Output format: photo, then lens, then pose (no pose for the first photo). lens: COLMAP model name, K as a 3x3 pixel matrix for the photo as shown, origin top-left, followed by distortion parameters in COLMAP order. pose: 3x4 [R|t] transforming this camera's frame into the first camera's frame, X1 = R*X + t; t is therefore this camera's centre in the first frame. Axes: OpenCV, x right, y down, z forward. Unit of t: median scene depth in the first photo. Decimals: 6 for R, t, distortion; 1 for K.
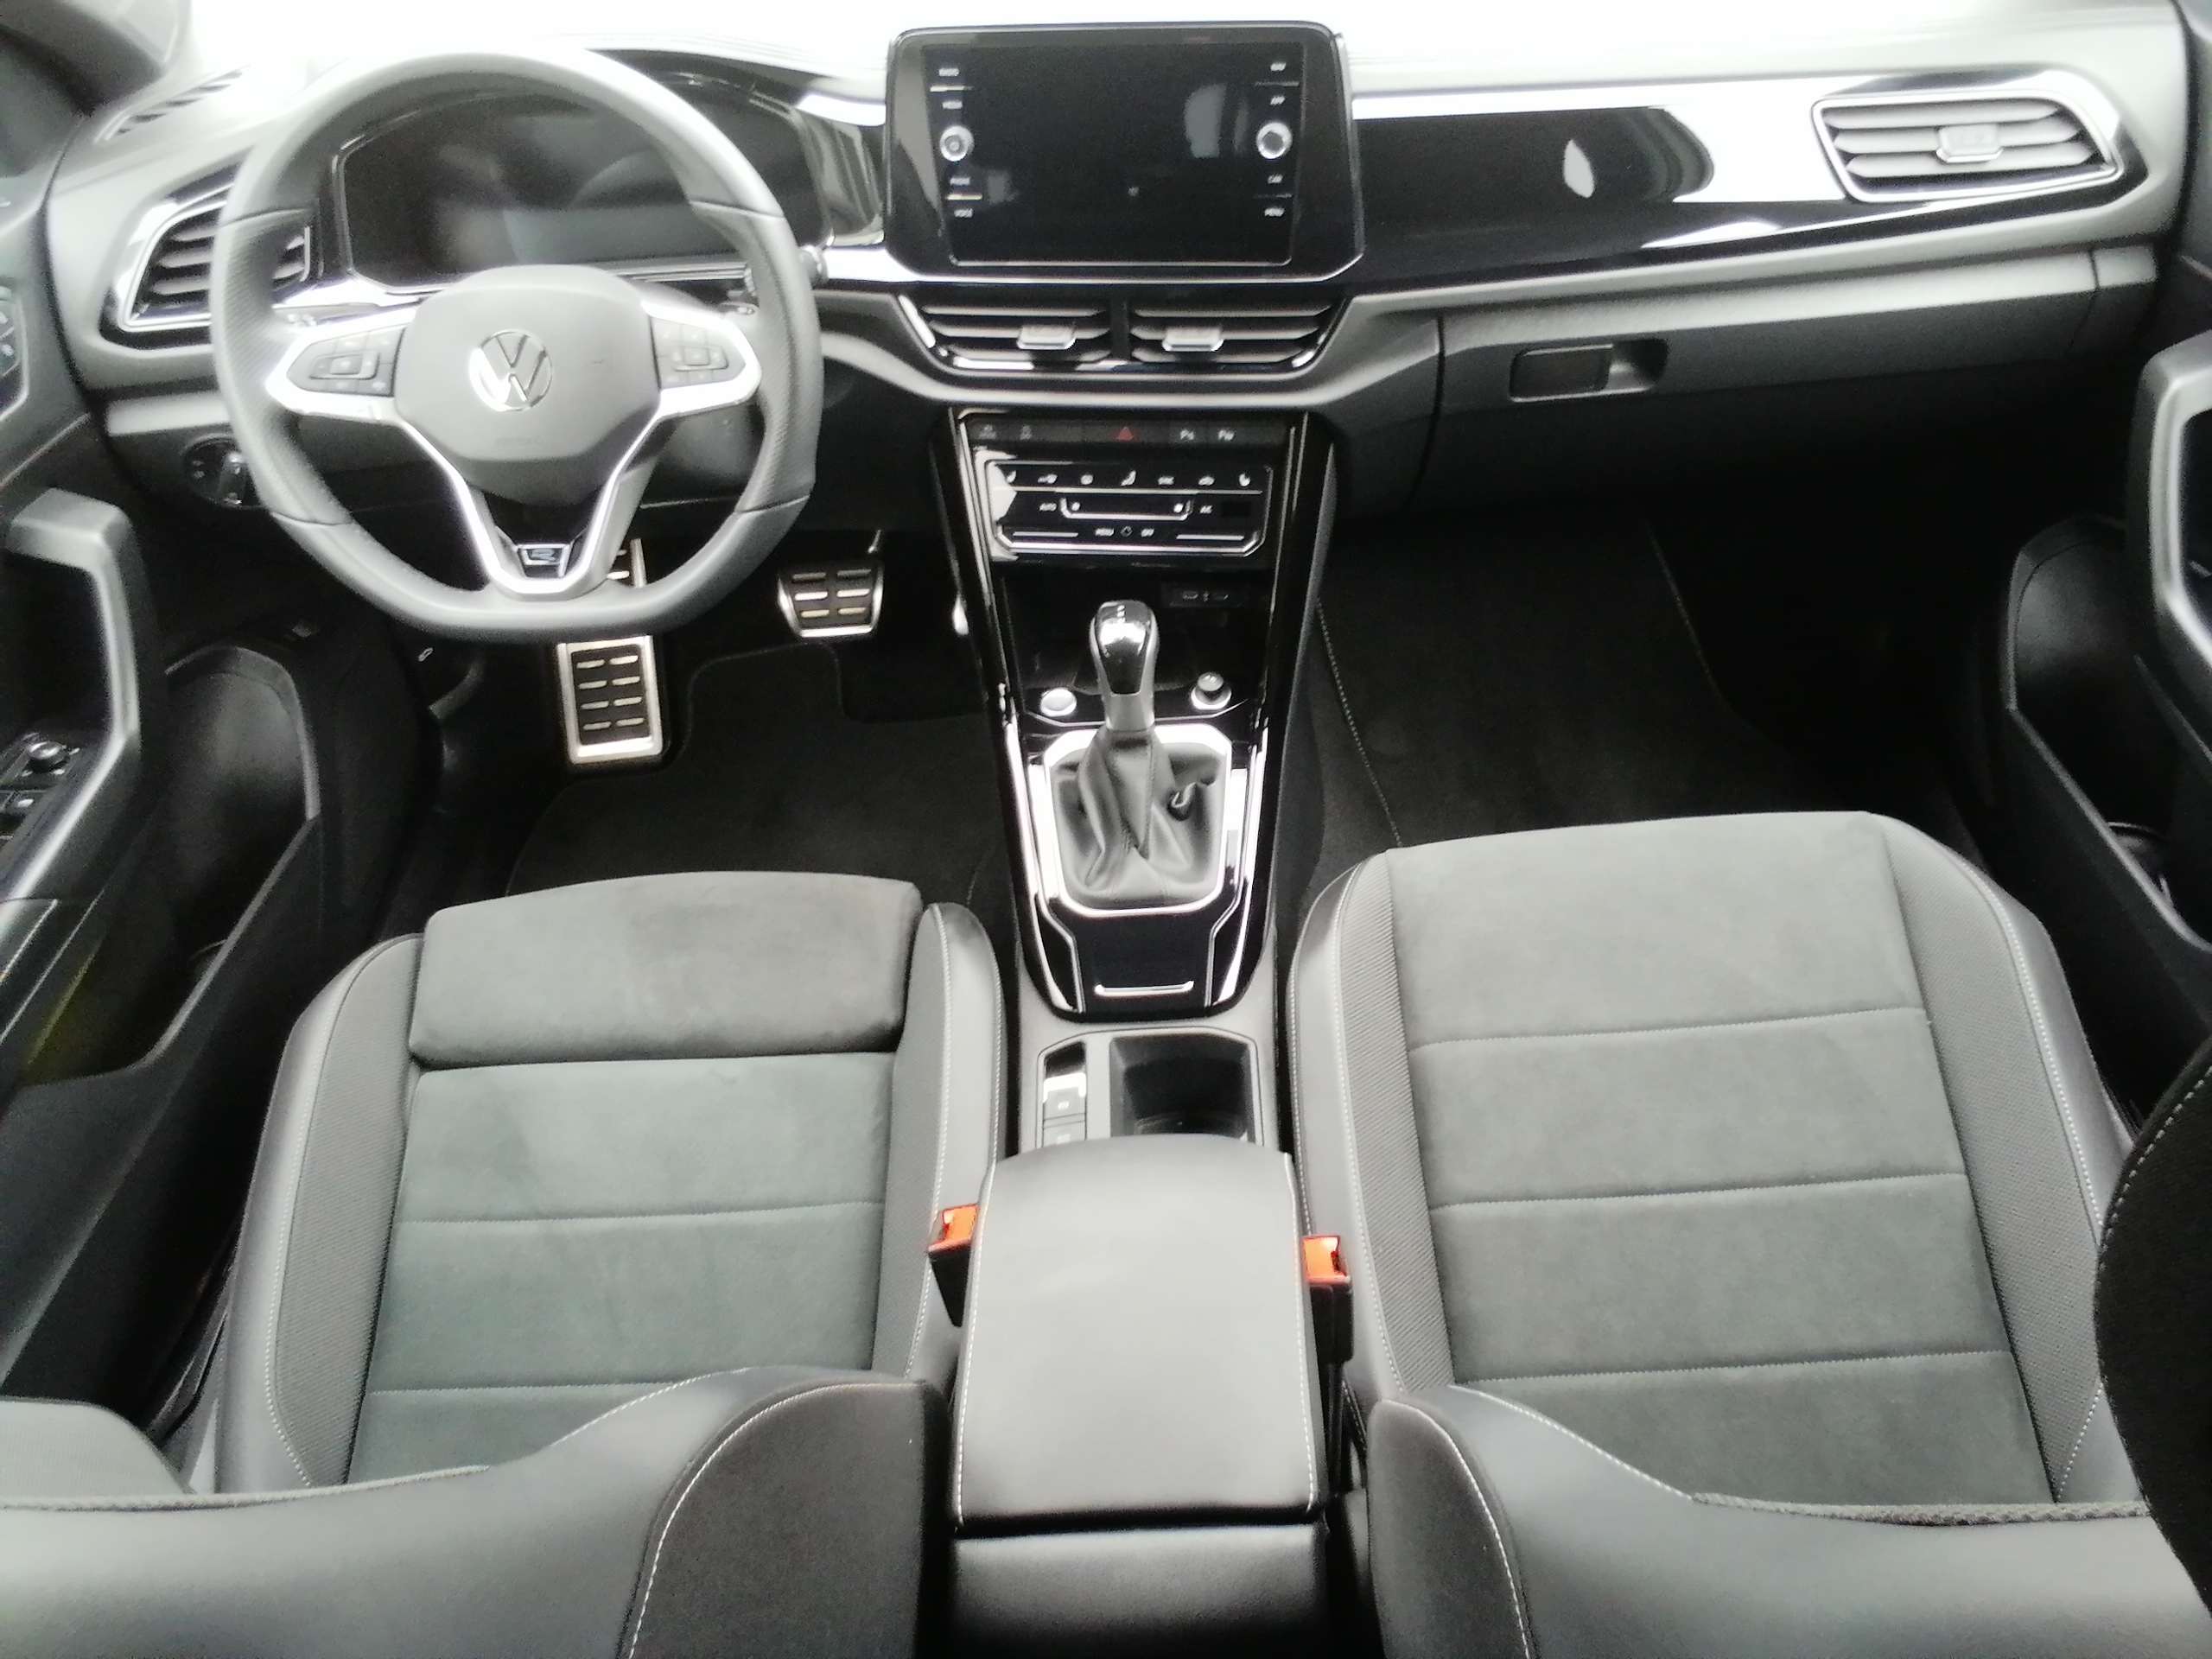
lens RADIAL K [[1775.8, 0, 1146.6], [0, 1775.8, 789.0], [0, 0, 1]] dist [-0.044902, 0.161350]
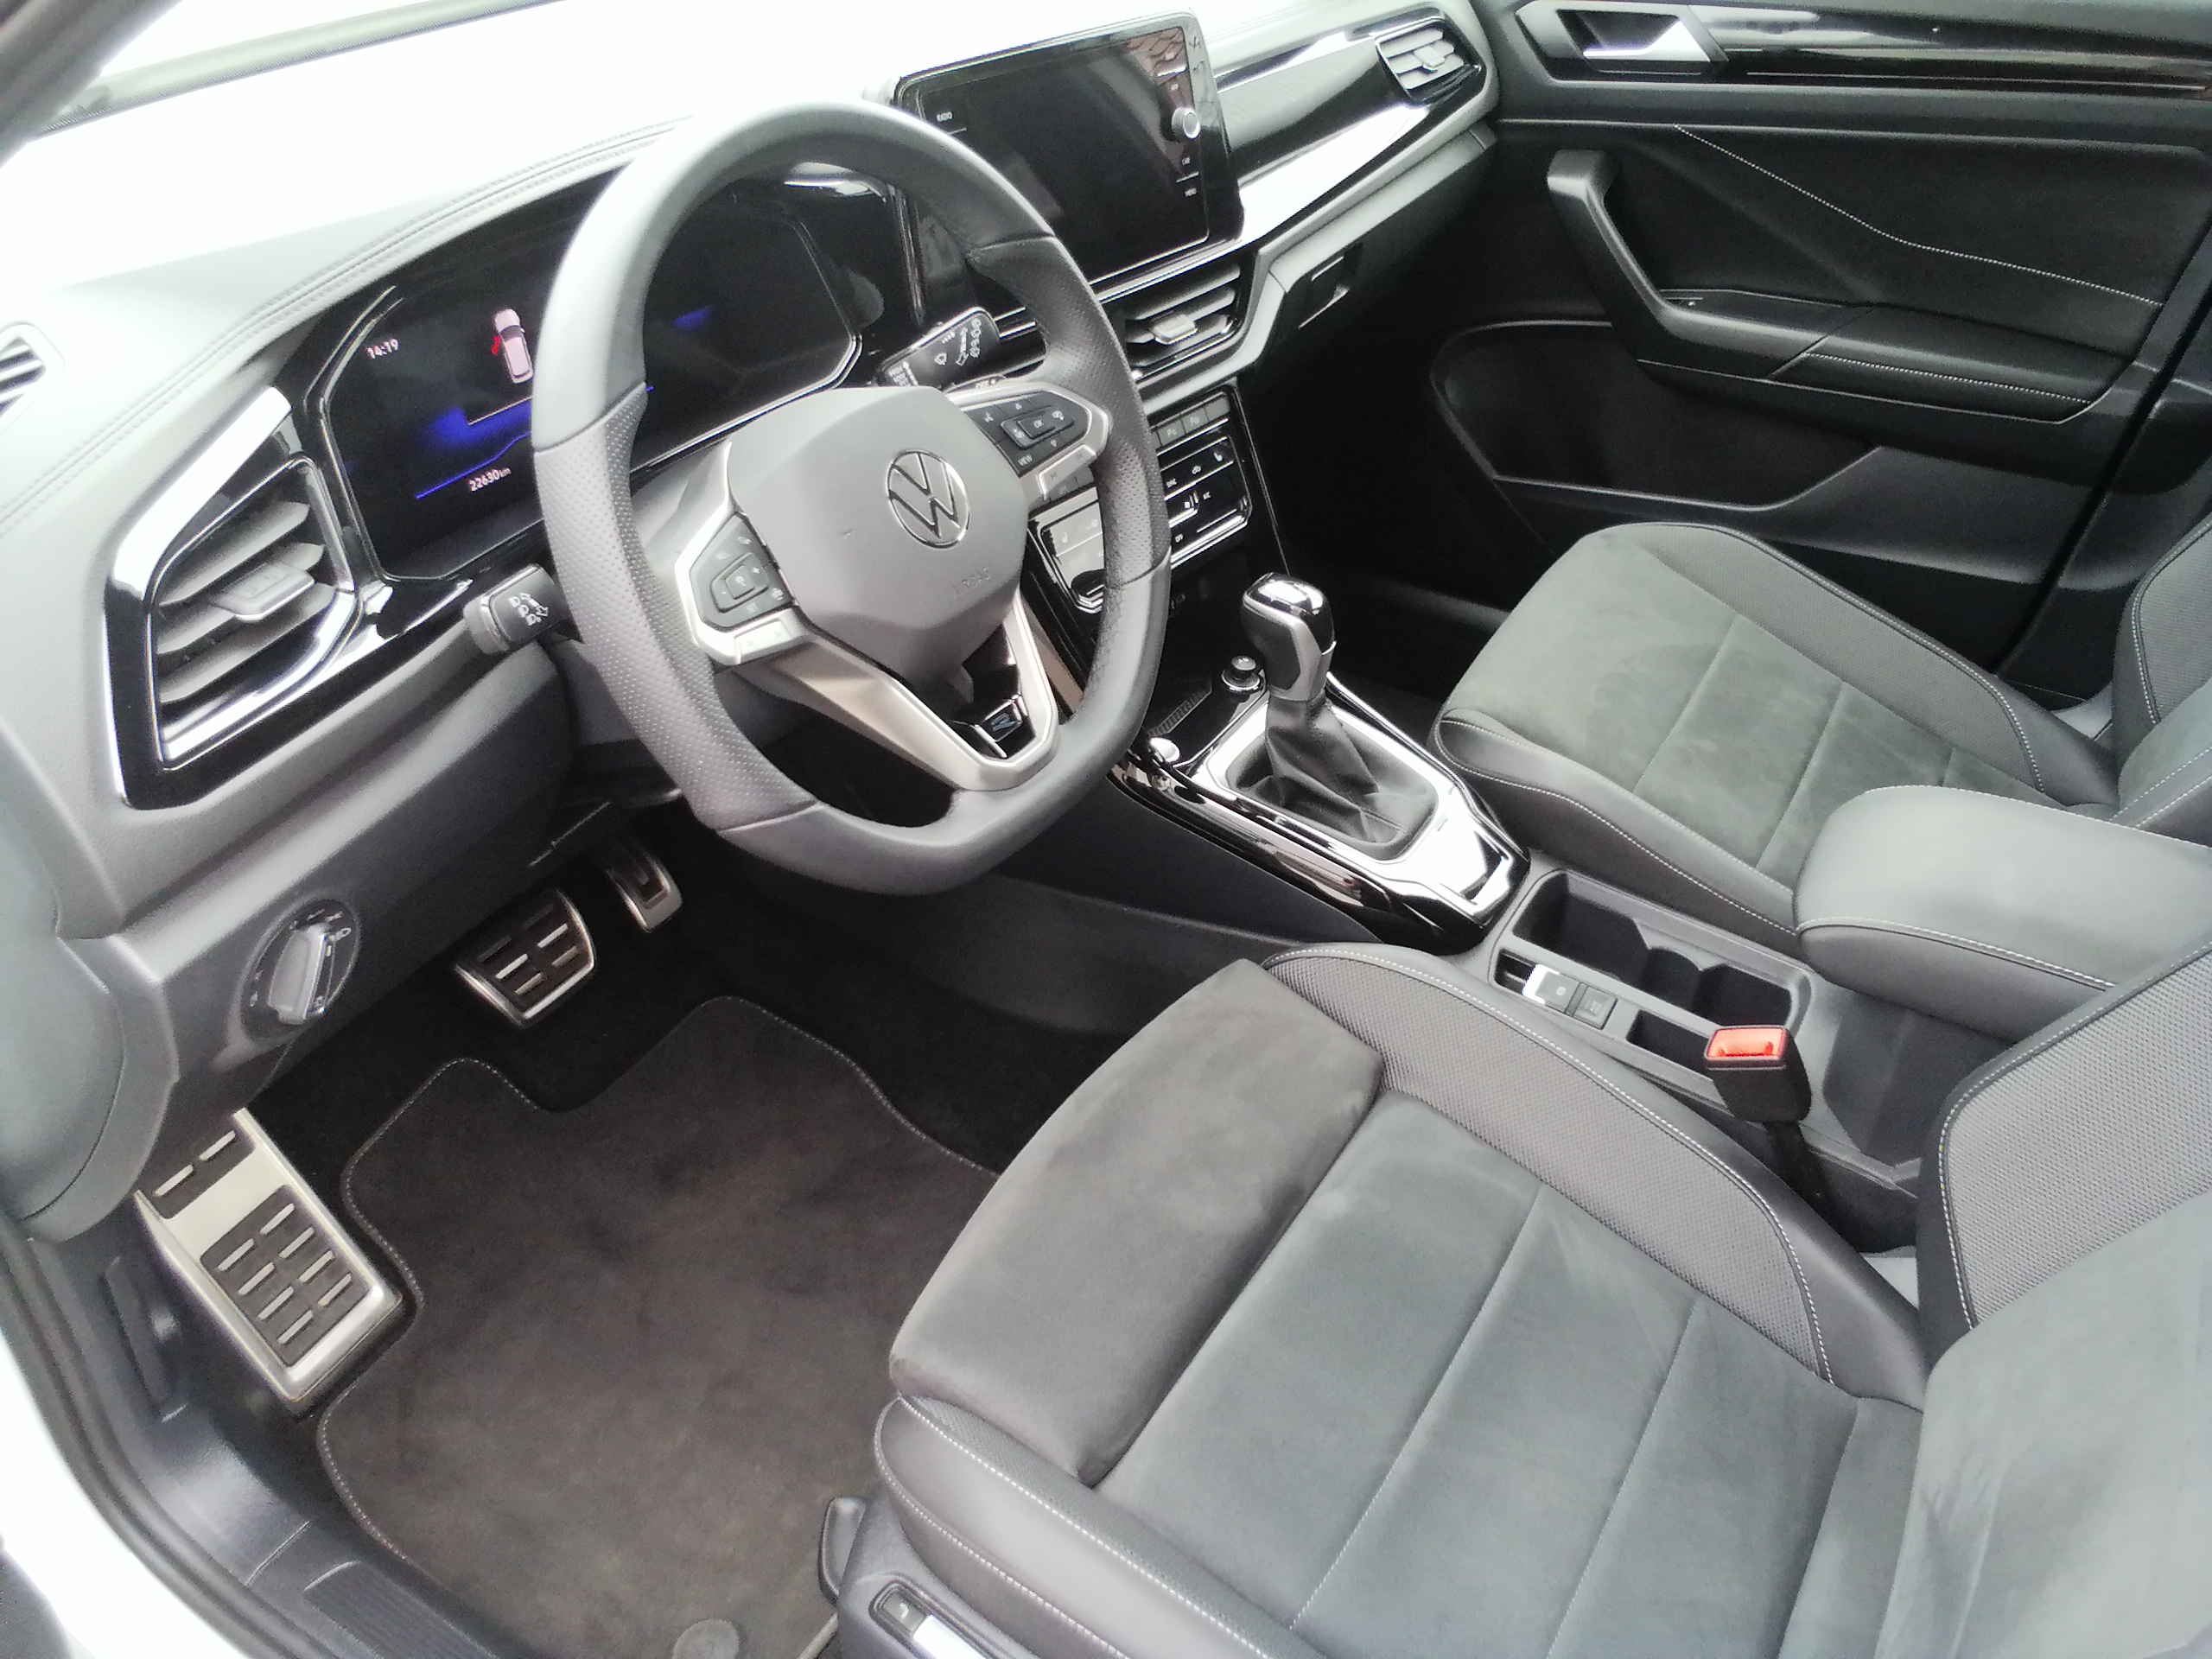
lens RADIAL K [[1775.8, 0, 1146.6], [0, 1775.8, 789.0], [0, 0, 1]] dist [-0.044902, 0.161350]
pose [[0.509073, -0.421717, 0.750333, -0.813514], [0.546323, 0.831947, 0.096927, -0.135567], [-0.665113, 0.360582, 0.653915, 0.423281]]
